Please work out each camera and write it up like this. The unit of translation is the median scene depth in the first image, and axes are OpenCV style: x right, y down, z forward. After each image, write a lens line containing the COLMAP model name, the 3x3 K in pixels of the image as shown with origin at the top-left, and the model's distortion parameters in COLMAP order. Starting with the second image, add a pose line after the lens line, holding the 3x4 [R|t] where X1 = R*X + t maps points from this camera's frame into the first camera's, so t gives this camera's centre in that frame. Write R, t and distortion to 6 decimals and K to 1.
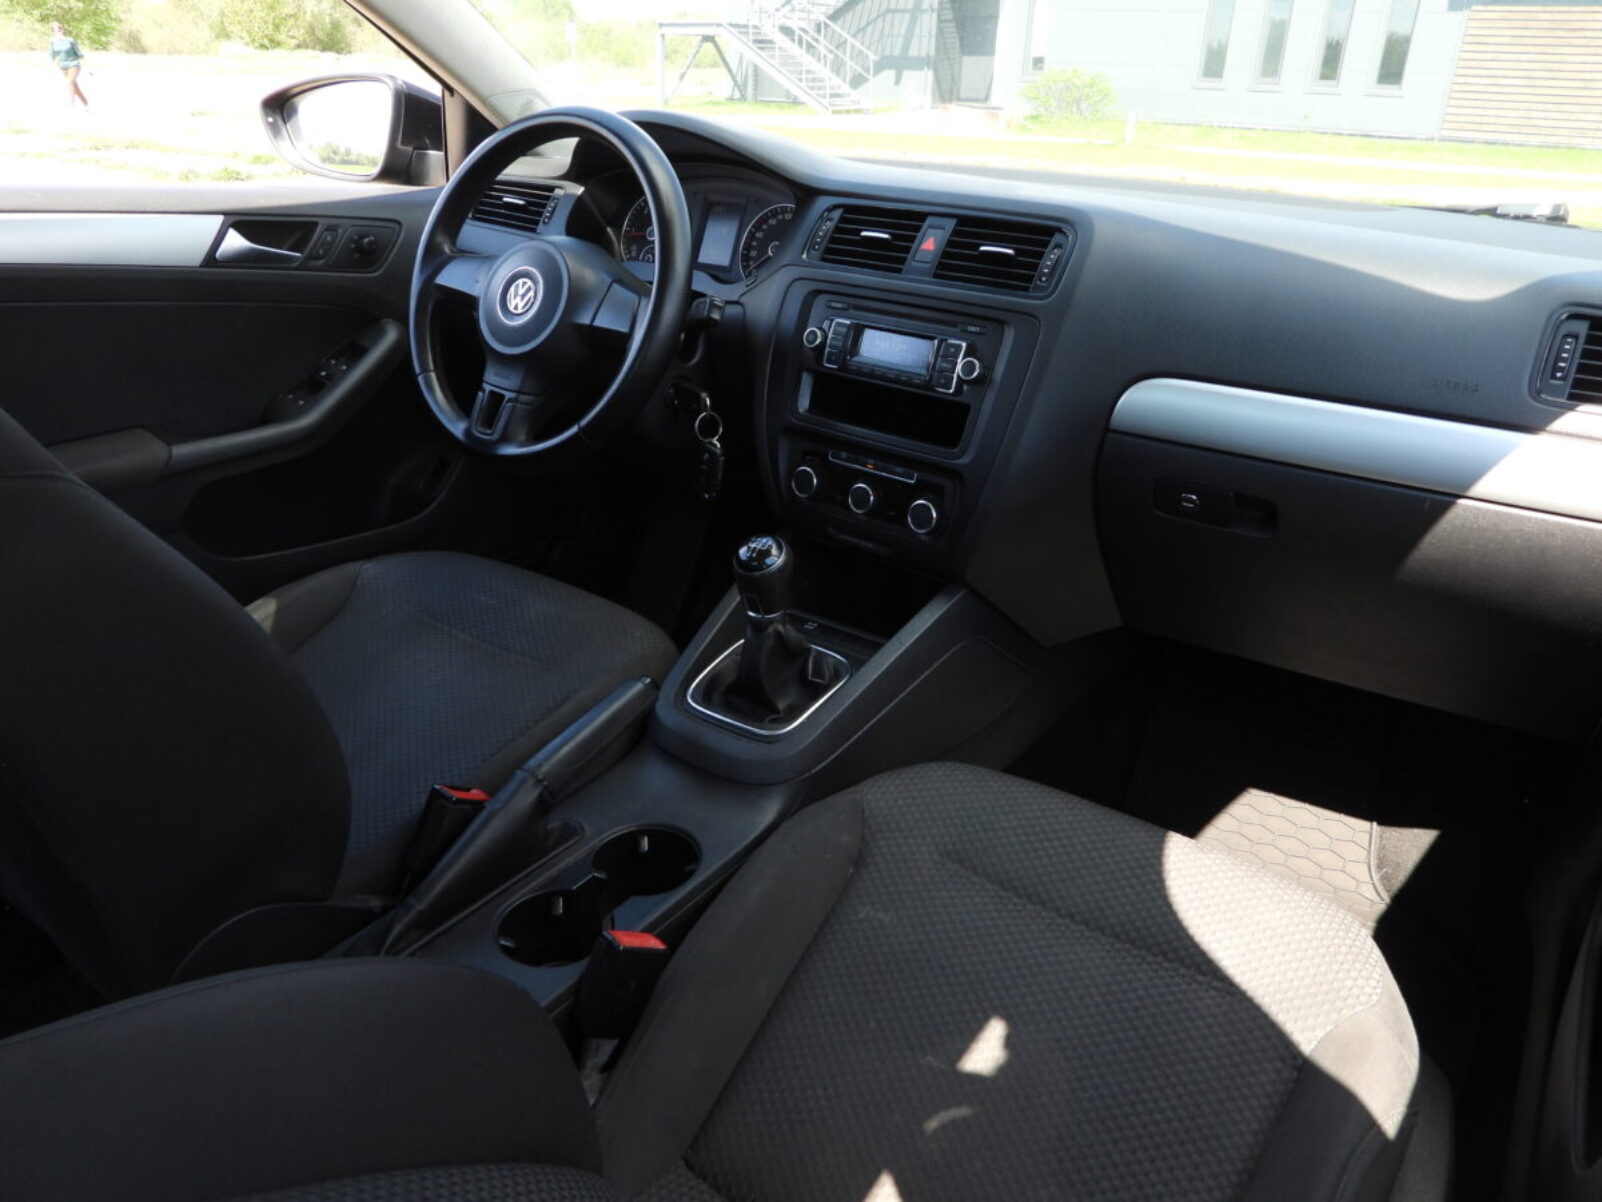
lens RADIAL K [[1143.1, 0, 800.6], [0, 1143.1, 599.8], [0, 0, 1]] dist [-0.024268, 0.021905]
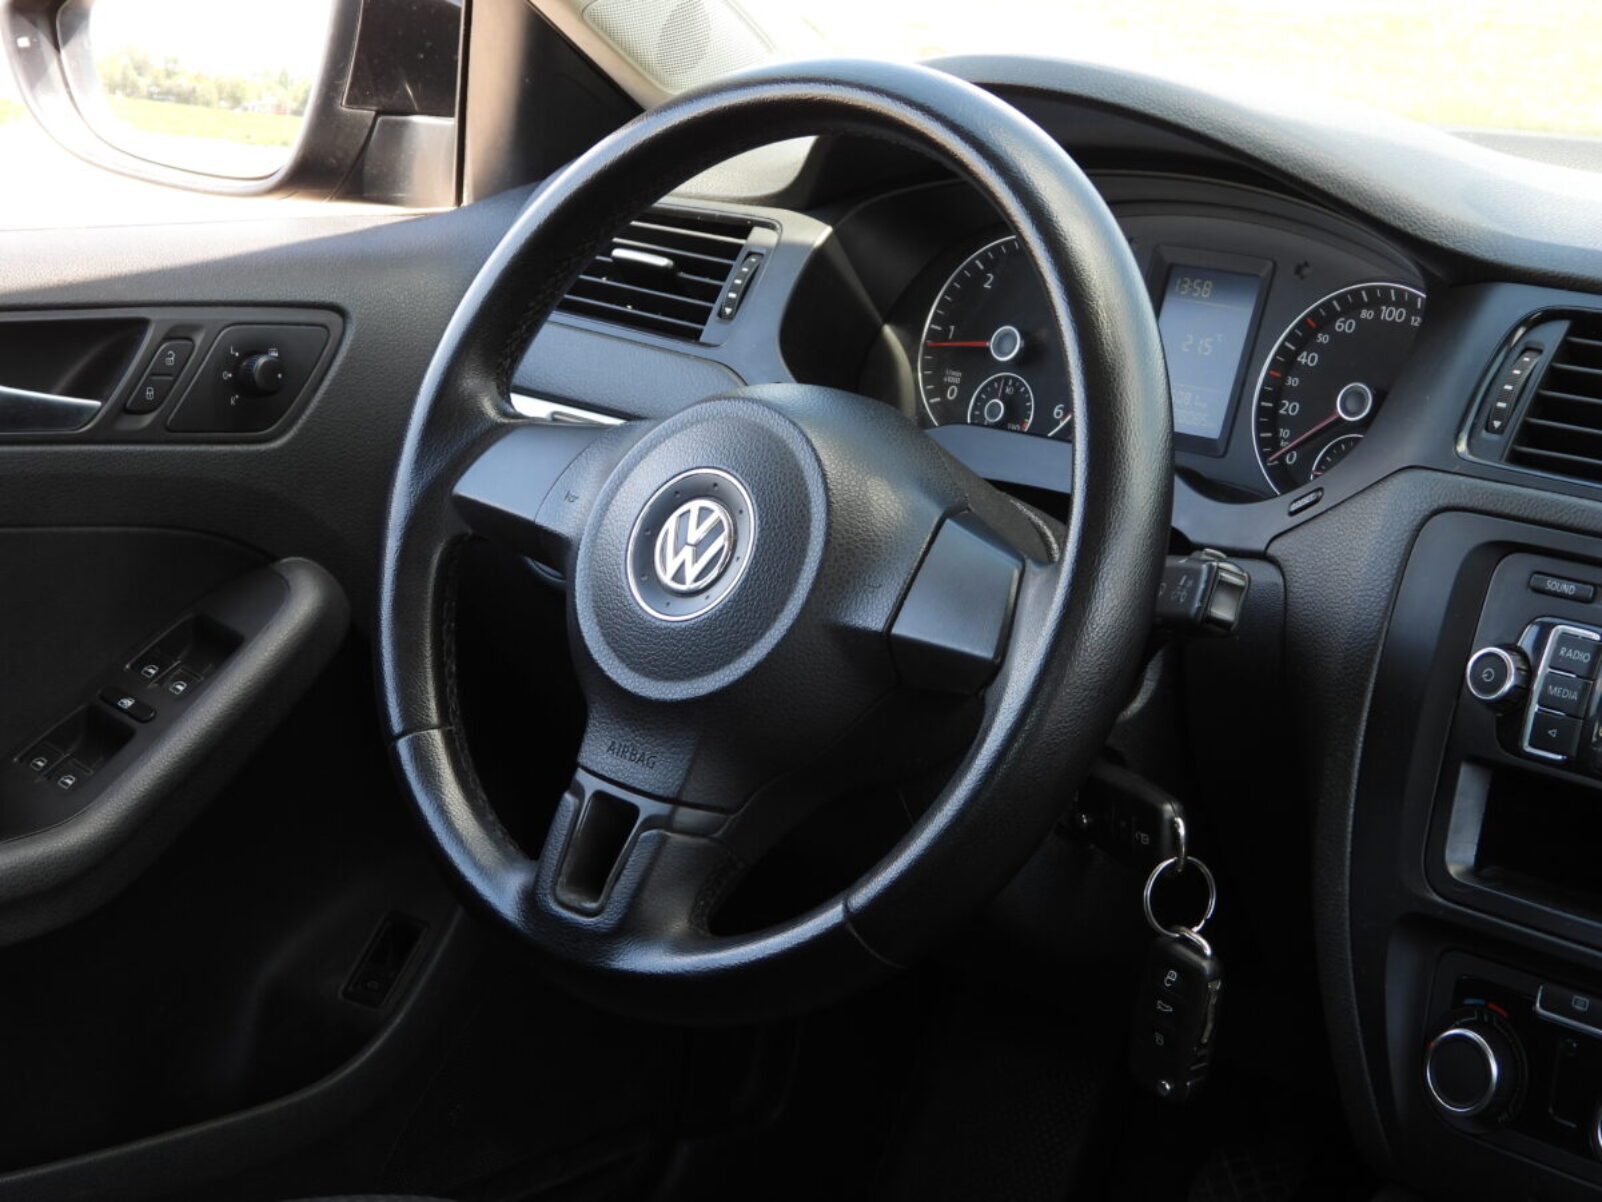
lens RADIAL K [[3233.9, 0, 803.8], [0, 3233.9, 597.2], [0, 0, 1]] dist [-0.072374, 0.000000]
pose [[0.991823, 0.013233, -0.126929, -0.073867], [-0.035434, 0.984056, -0.174293, -0.065843], [0.122599, 0.177366, 0.976479, -0.026081]]
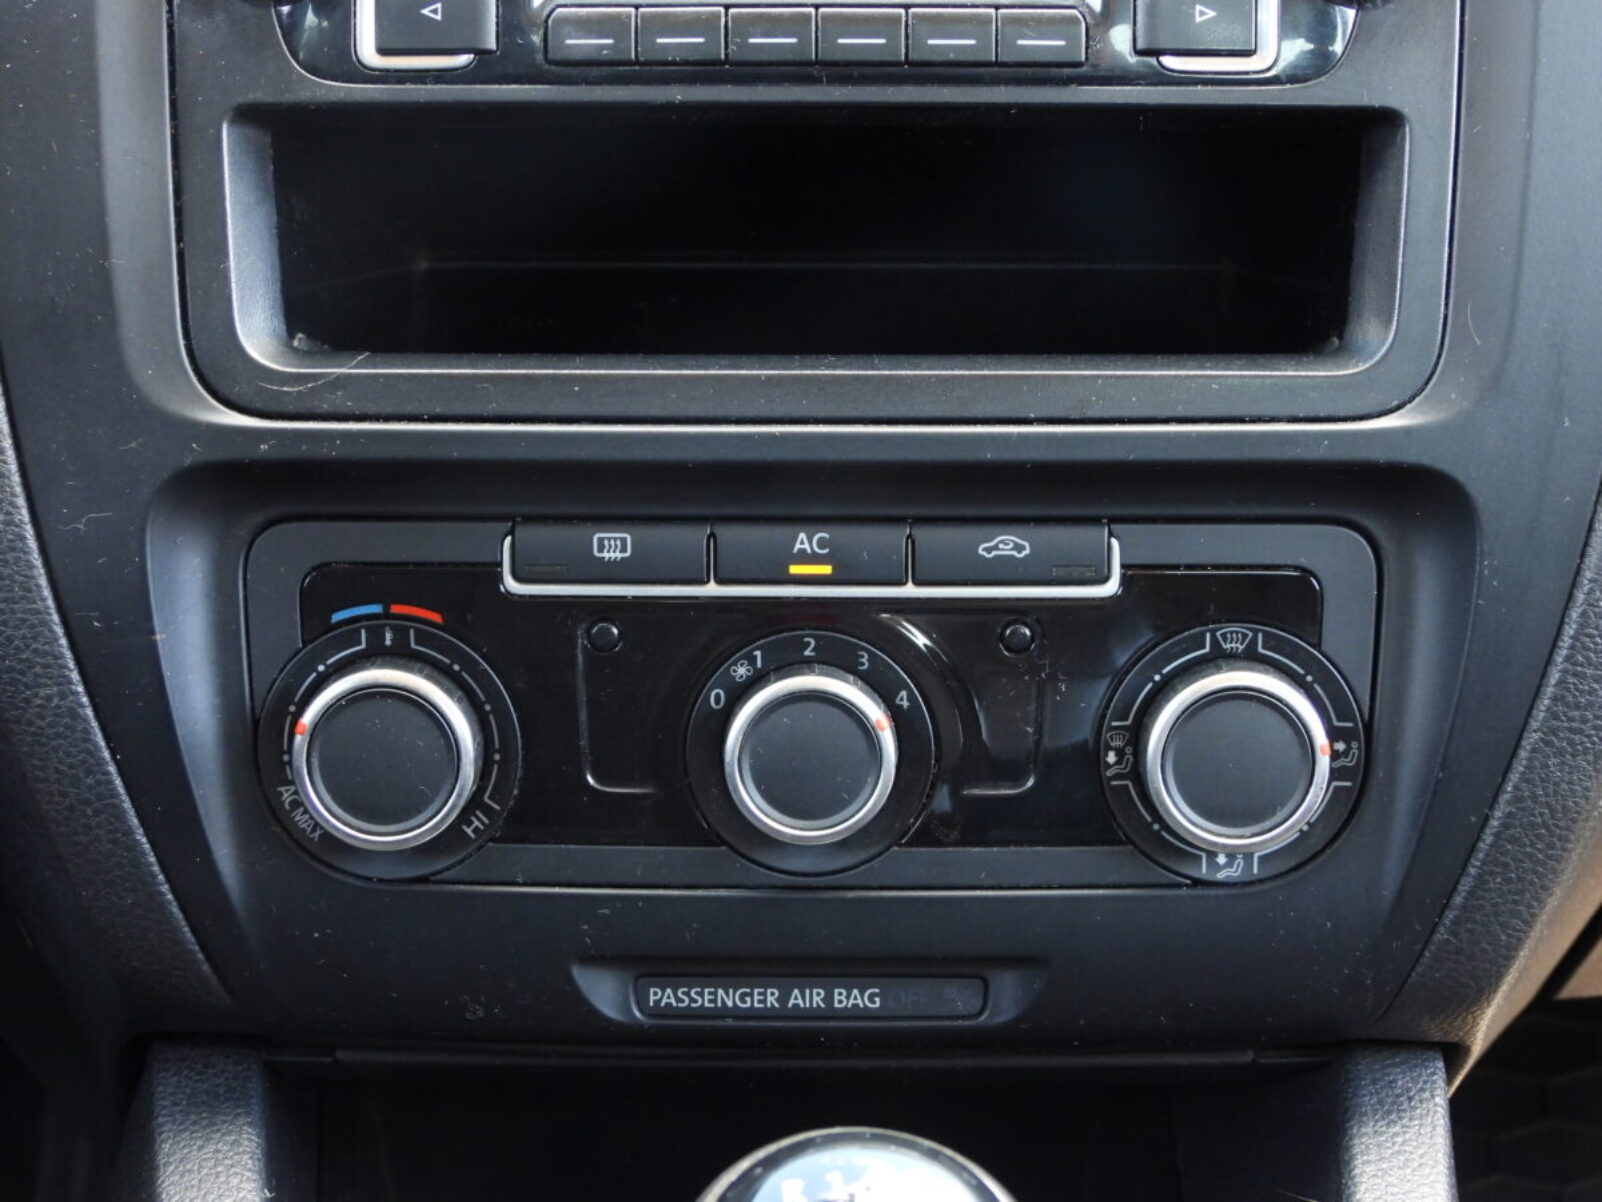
lens RADIAL K [[3709.0, 0, 800.4], [0, 3709.0, 601.8], [0, 0, 1]] dist [-0.115587, 0.000000]
pose [[0.770808, -0.239802, 0.590213, -0.265519], [0.280280, 0.959622, 0.023850, -0.119976], [-0.572100, 0.147041, 0.806896, 0.515452]]
